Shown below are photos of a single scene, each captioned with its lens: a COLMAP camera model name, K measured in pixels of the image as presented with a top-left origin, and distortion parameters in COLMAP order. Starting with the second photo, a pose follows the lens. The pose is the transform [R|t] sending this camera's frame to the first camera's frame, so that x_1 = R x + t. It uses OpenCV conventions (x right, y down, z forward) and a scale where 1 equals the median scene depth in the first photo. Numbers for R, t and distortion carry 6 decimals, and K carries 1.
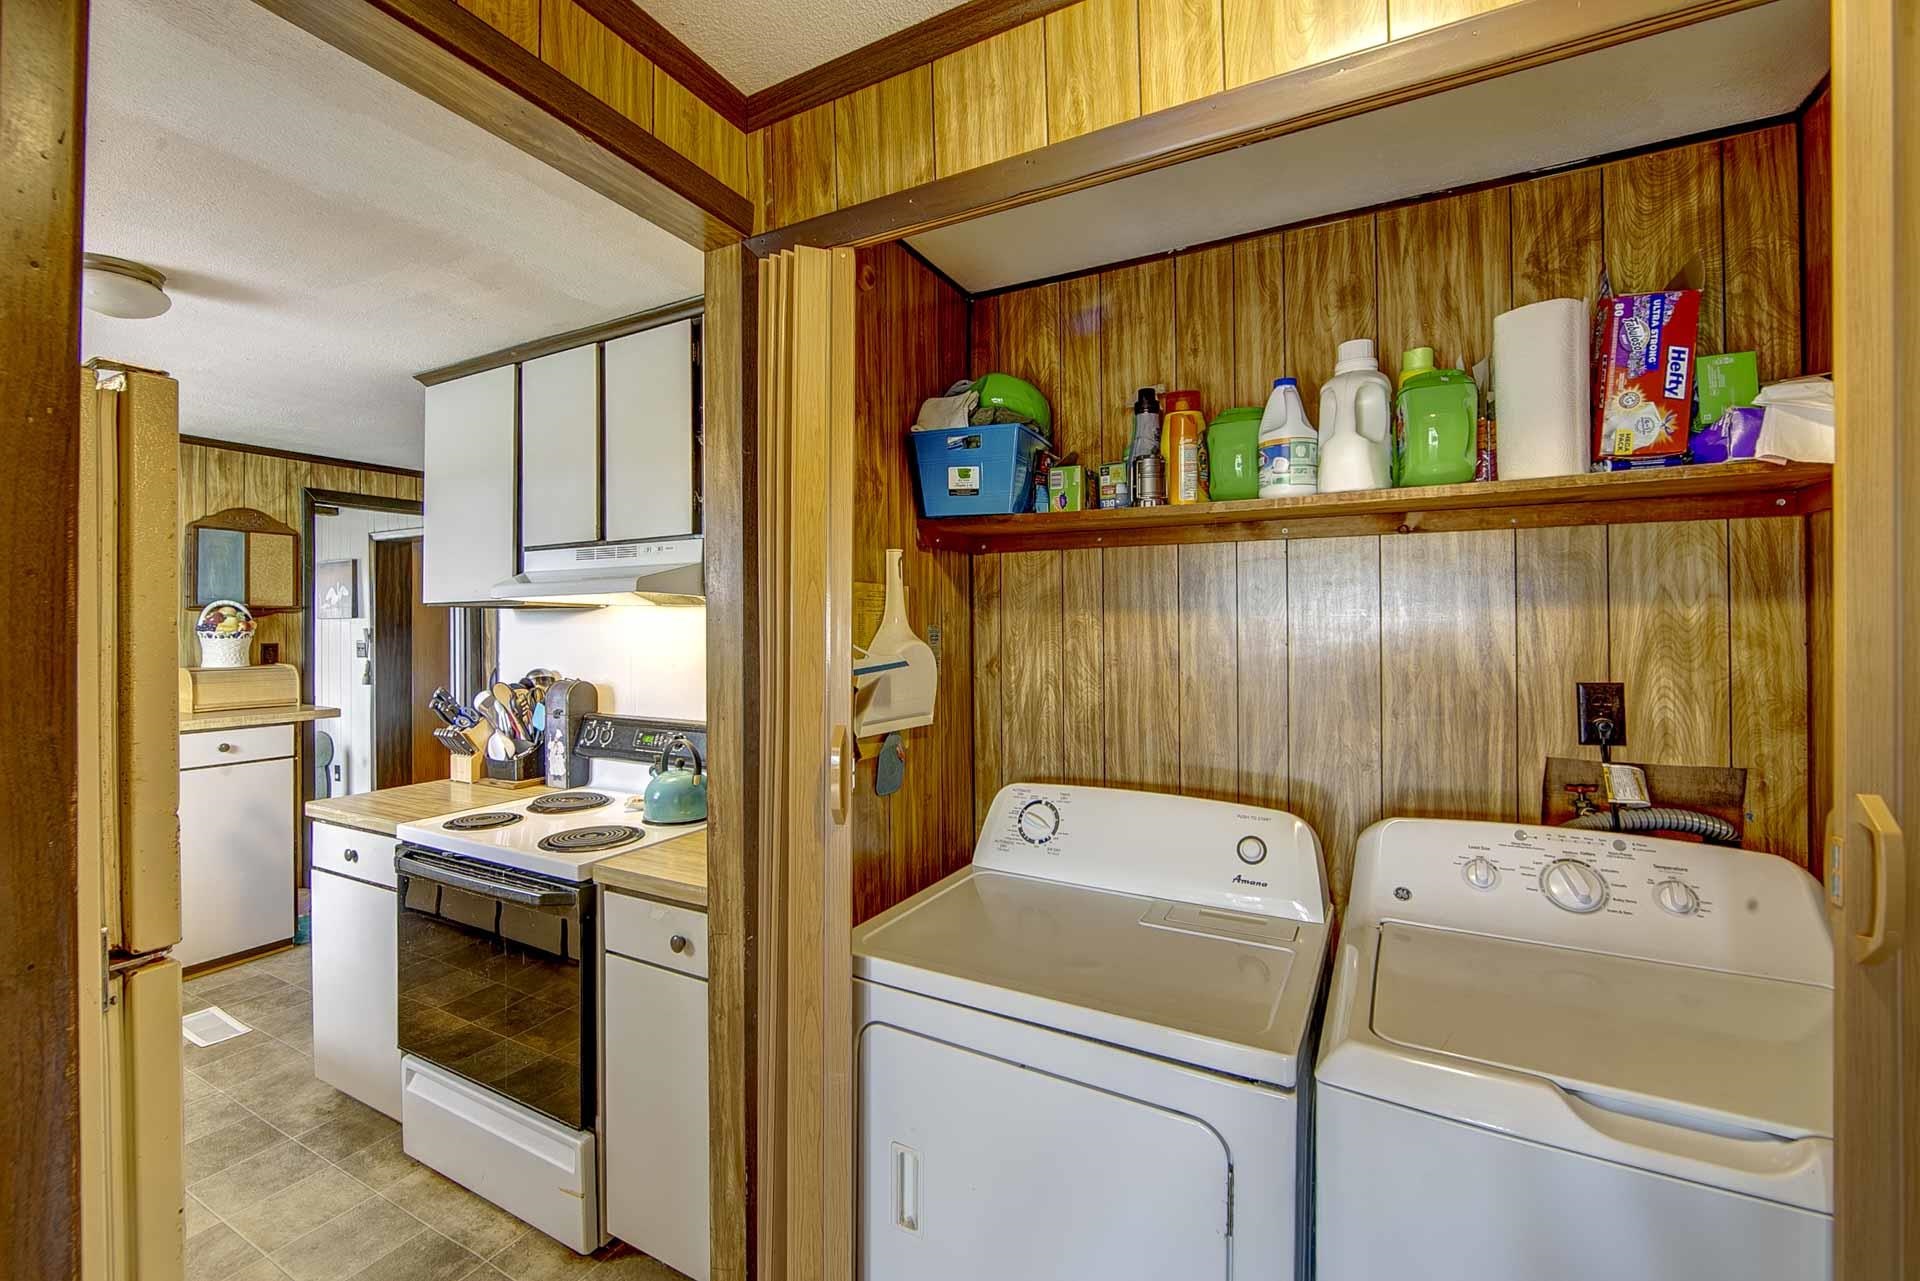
lens RADIAL K [[782.3, 0, 956.7], [0, 782.3, 622.8], [0, 0, 1]] dist [-0.013189, 0.002586]
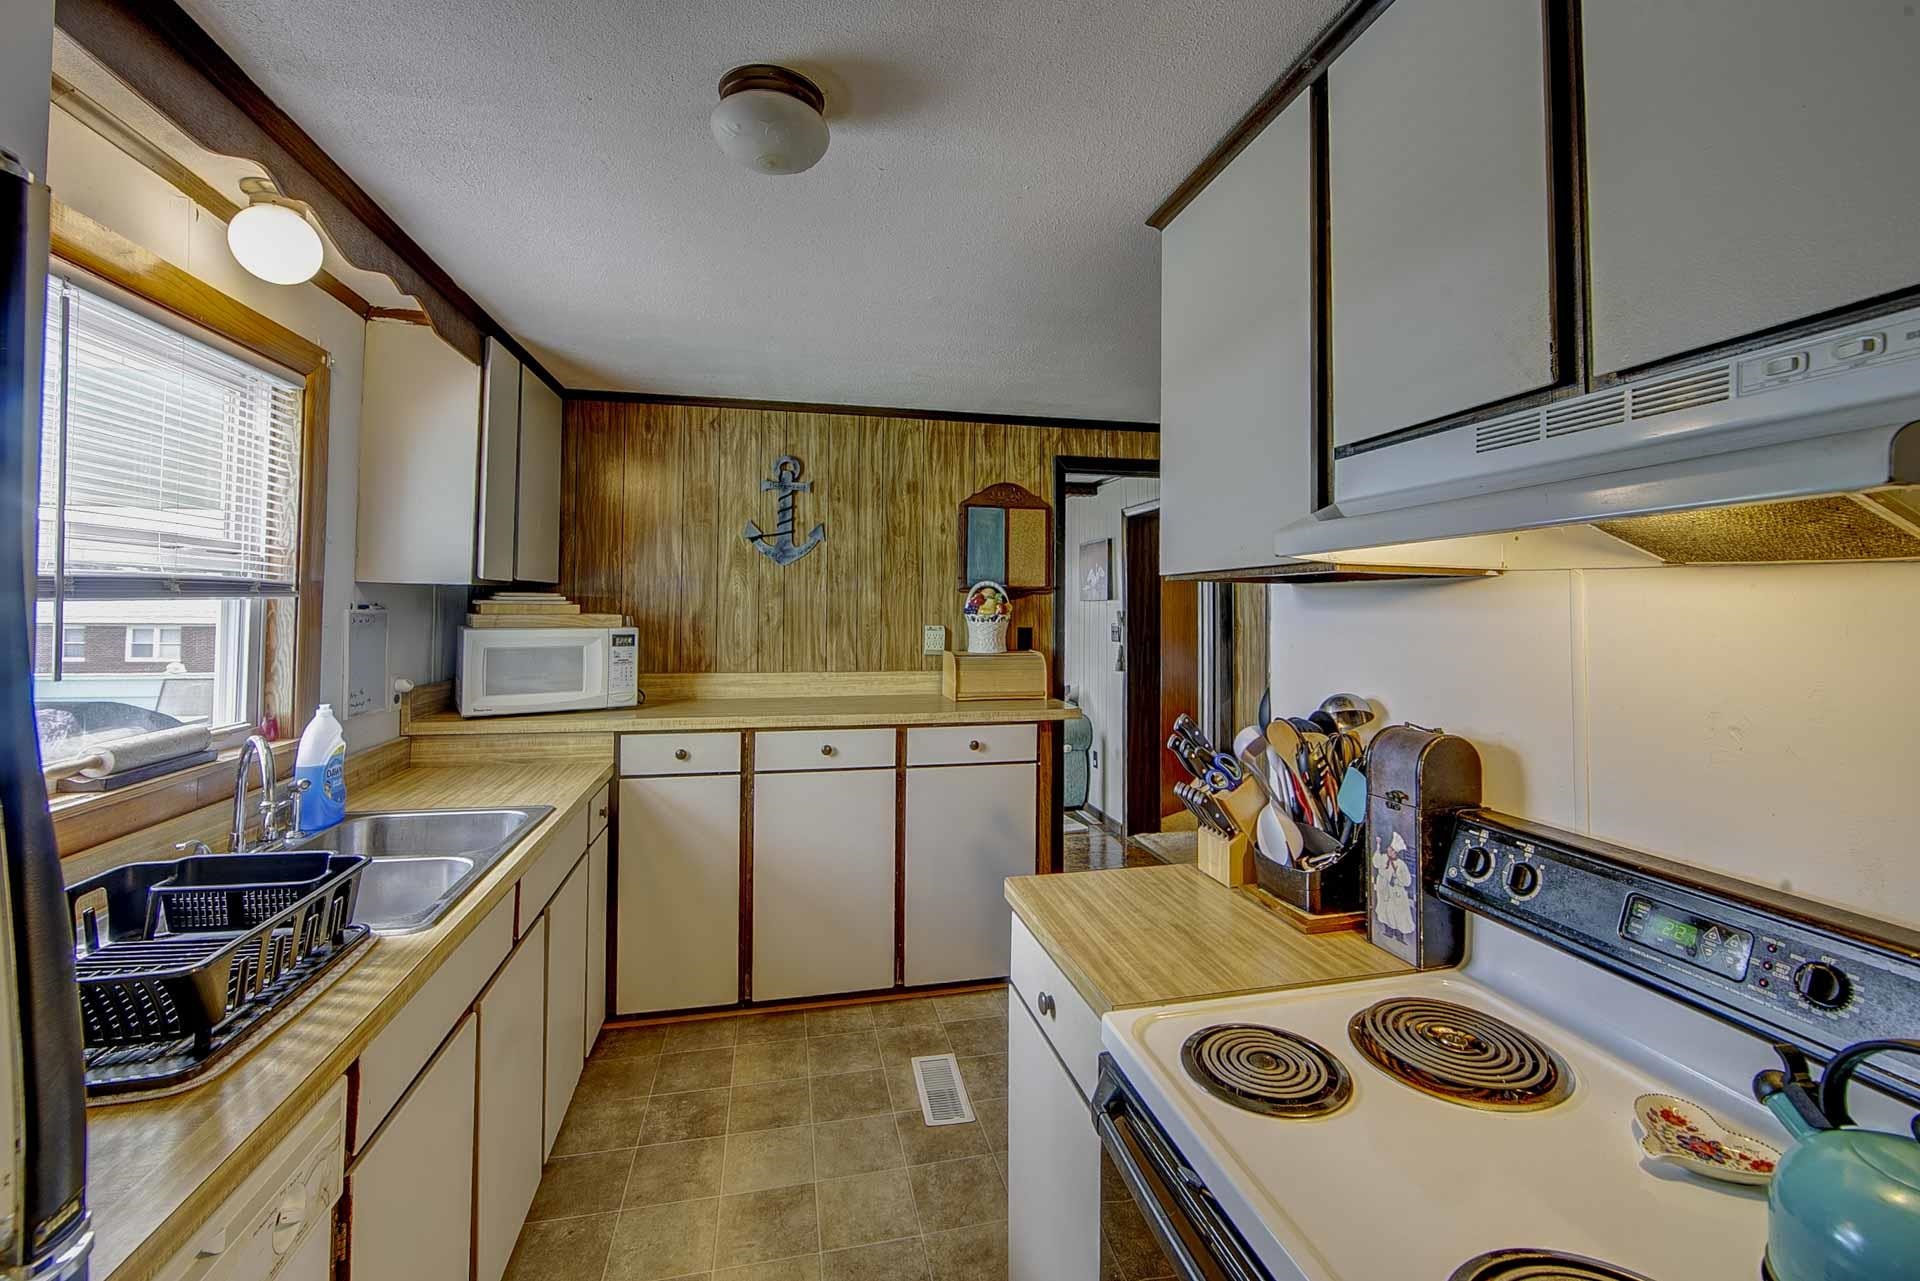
lens RADIAL K [[782.3, 0, 964.2], [0, 782.3, 590.7], [0, 0, 1]] dist [-0.013189, 0.002586]
pose [[0.646148, -0.009819, -0.763149, -0.293387], [-0.004304, 0.999854, -0.016509, -0.002015], [0.763200, 0.013952, 0.646011, 0.451873]]
